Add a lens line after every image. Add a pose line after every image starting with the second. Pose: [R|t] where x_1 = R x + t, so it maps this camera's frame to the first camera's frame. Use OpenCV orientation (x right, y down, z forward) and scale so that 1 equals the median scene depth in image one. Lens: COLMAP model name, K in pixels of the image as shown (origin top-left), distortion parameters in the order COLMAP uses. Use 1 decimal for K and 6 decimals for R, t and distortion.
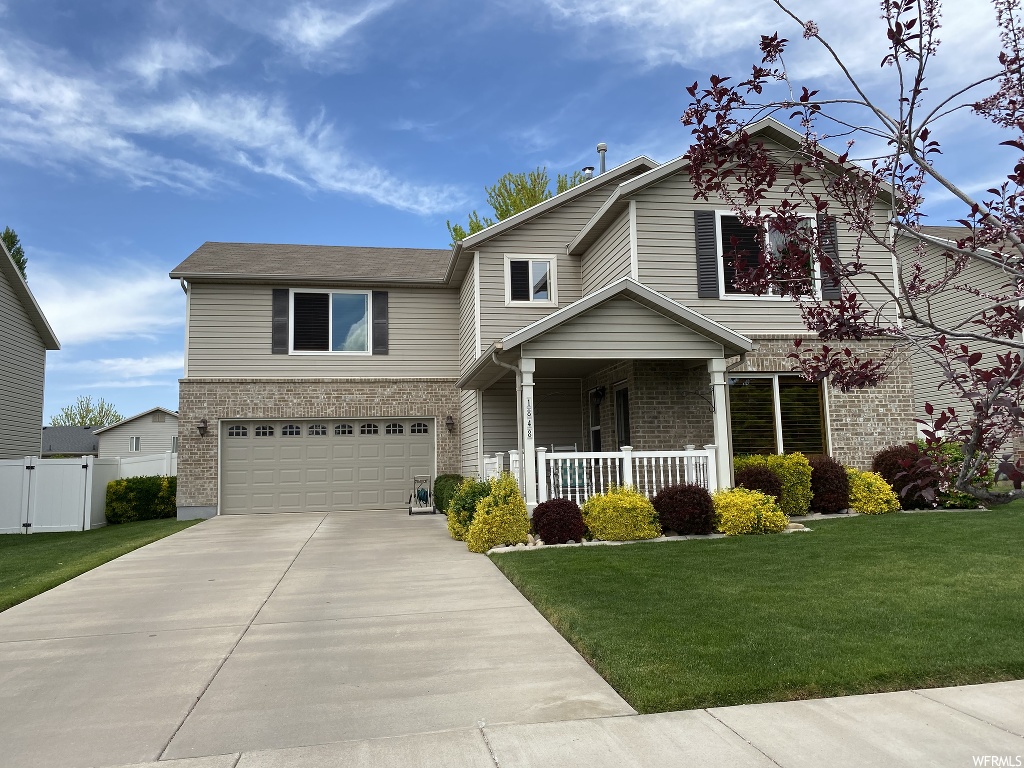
lens RADIAL K [[773.8, 0, 506.9], [0, 773.8, 382.4], [0, 0, 1]] dist [0.059245, -0.072966]
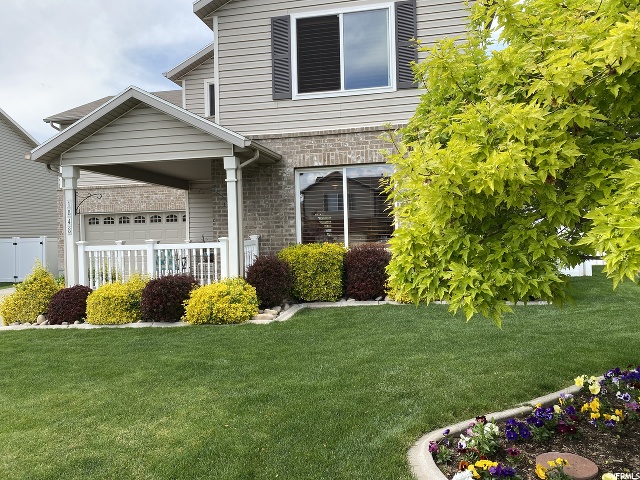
lens RADIAL K [[487.9, 0, 321.9], [0, 487.9, 236.2], [0, 0, 1]] dist [0.067401, -0.158161]
pose [[0.934723, -0.002264, -0.355370, 0.558660], [0.044276, 0.992930, 0.110131, 0.008224], [0.352608, -0.118676, 0.928215, 0.363342]]
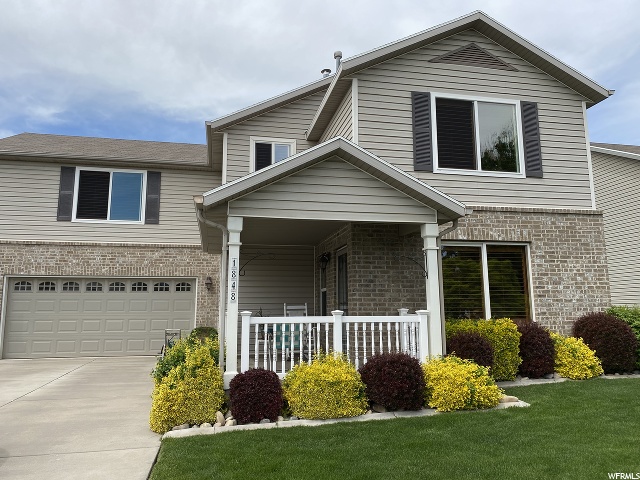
lens RADIAL K [[487.9, 0, 321.9], [0, 487.9, 236.2], [0, 0, 1]] dist [0.067401, -0.158161]
pose [[0.998834, 0.022868, 0.042528, 0.092760], [-0.021013, 0.998830, -0.043552, 0.014203], [-0.043474, 0.042607, 0.998146, 0.334713]]
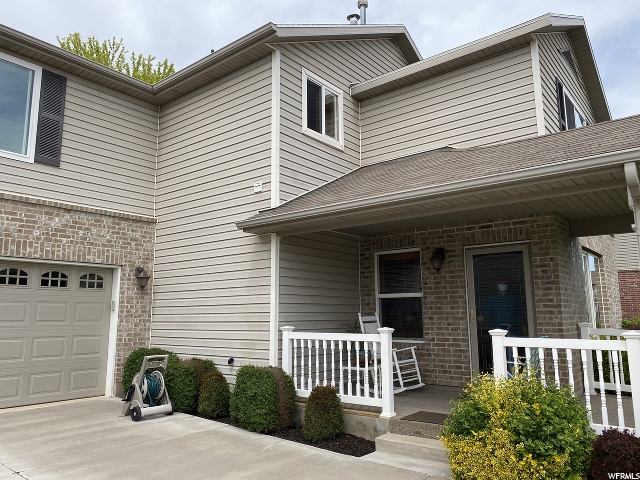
lens RADIAL K [[483.6, 0, 316.8], [0, 483.6, 239.0], [0, 0, 1]] dist [0.059245, -0.072966]
pose [[0.747586, 0.122086, 0.652848, -0.360326], [-0.091018, 0.992518, -0.081380, 0.055288], [-0.657899, 0.001417, 0.753105, 0.757177]]
